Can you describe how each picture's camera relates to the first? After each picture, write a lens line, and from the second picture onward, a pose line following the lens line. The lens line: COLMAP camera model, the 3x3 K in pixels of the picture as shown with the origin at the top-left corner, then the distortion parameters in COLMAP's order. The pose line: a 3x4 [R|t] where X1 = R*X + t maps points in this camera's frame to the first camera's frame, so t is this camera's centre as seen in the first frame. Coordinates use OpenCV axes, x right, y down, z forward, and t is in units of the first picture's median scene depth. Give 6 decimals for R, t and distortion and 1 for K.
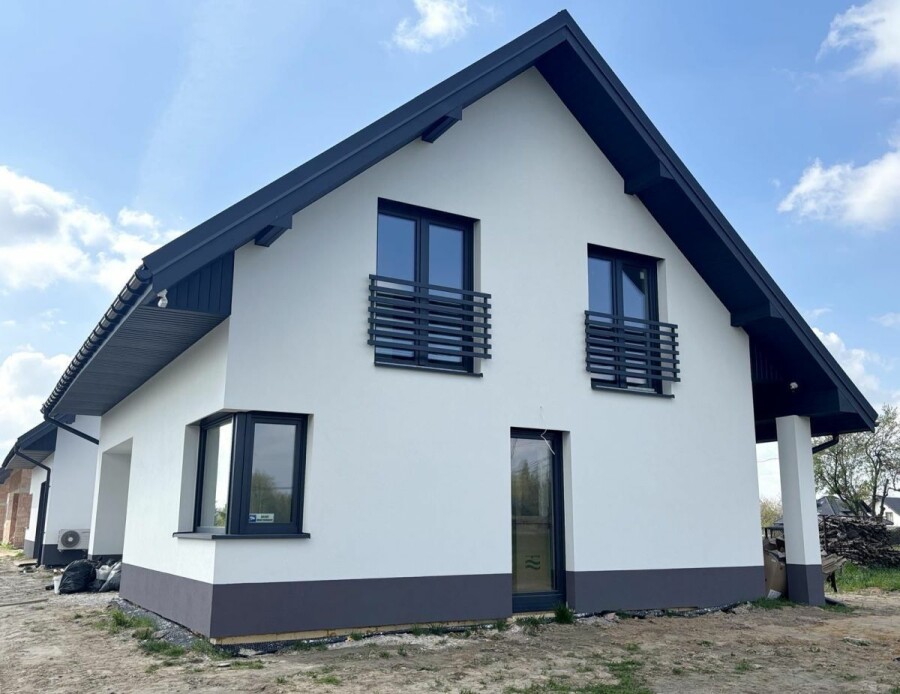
lens RADIAL K [[815.2, 0, 449.4], [0, 815.2, 353.9], [0, 0, 1]] dist [0.004296, -0.038061]
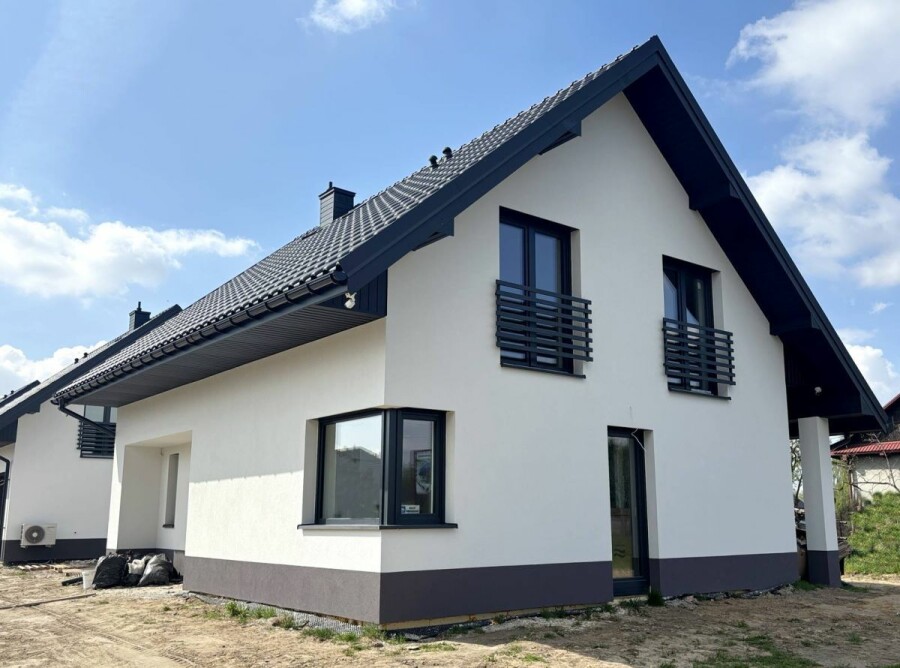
lens RADIAL K [[826.4, 0, 477.3], [0, 826.4, 362.9], [0, 0, 1]] dist [-0.012472, 0.000000]
pose [[0.990023, 0.022037, 0.139173, -0.241368], [-0.024848, 0.999520, 0.018495, -0.008115], [-0.138699, -0.021769, 0.990095, -0.049521]]
